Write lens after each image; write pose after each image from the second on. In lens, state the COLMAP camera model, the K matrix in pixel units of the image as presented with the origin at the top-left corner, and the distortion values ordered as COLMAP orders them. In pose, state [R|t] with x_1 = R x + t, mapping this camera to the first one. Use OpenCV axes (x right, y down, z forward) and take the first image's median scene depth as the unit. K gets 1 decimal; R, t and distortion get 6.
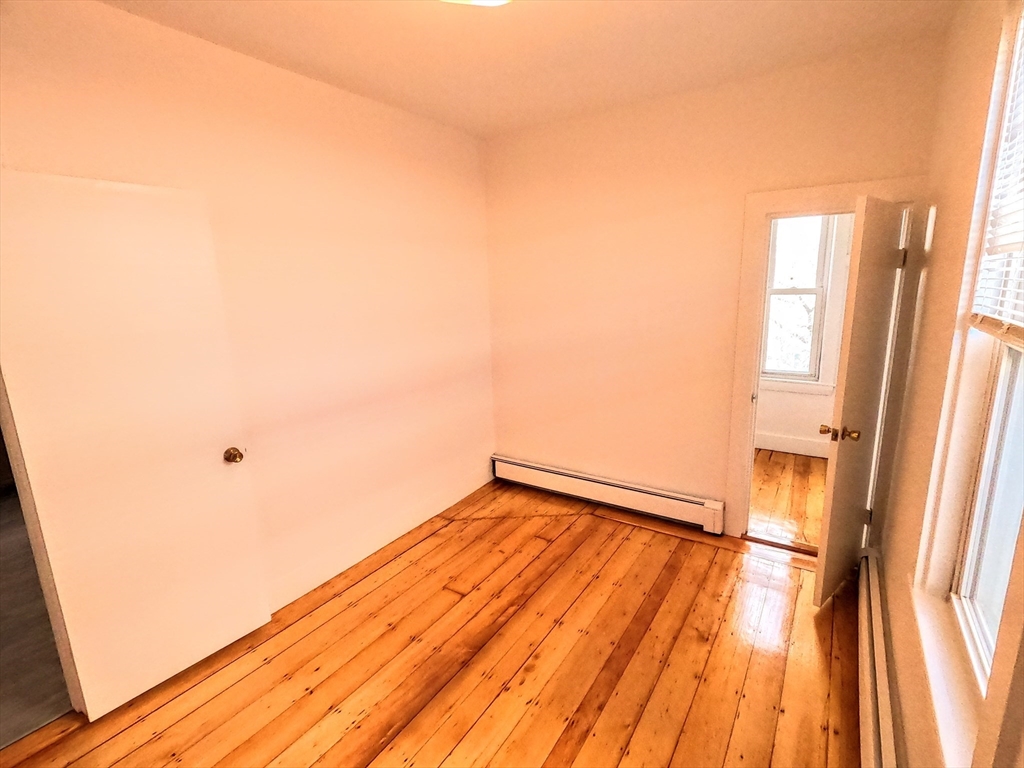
lens RADIAL K [[488.9, 0, 510.7], [0, 488.9, 384.3], [0, 0, 1]] dist [0.000680, 0.000120]
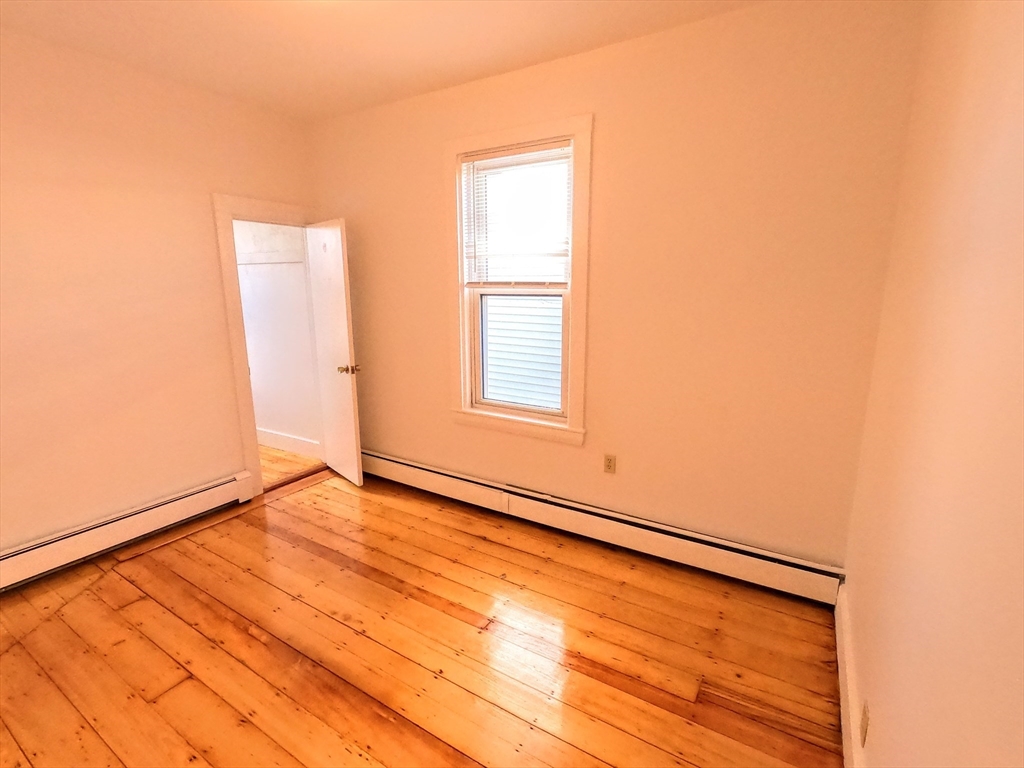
lens RADIAL K [[488.9, 0, 510.7], [0, 488.9, 384.3], [0, 0, 1]] dist [0.000680, 0.000120]
pose [[-0.036535, -0.176188, 0.983678, -0.815425], [0.210067, 0.960988, 0.179926, -0.024895], [-0.977004, 0.213212, 0.001901, 0.463301]]
